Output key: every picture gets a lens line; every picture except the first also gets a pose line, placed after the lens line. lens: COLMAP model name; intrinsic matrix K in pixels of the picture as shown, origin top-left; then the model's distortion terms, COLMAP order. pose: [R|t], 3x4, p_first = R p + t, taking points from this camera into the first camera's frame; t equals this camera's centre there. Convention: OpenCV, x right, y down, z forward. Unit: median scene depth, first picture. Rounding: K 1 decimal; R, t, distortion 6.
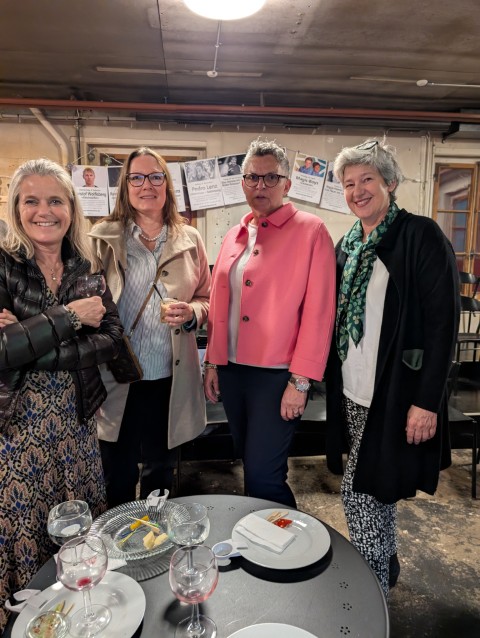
lens RADIAL K [[446.8, 0, 239.8], [0, 446.8, 320.3], [0, 0, 1]] dist [0.009926, 0.006239]
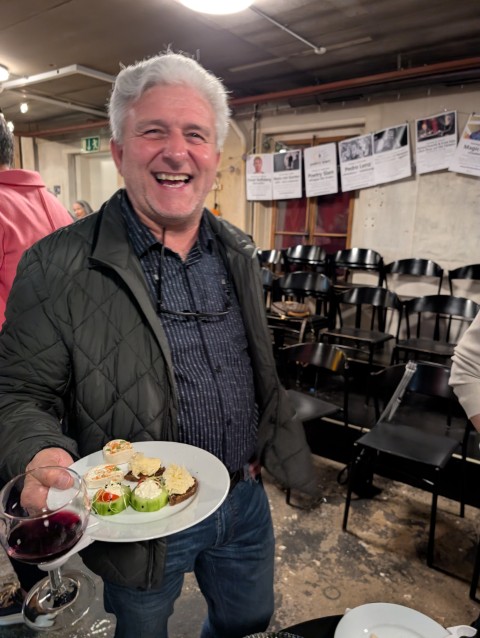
lens RADIAL K [[446.8, 0, 239.3], [0, 446.8, 317.5], [0, 0, 1]] dist [0.009926, 0.006239]
pose [[0.758332, 0.148276, -0.634781, 0.395305], [-0.124746, 0.988799, 0.081944, -0.026781], [0.639821, 0.017046, 0.768335, 0.114940]]
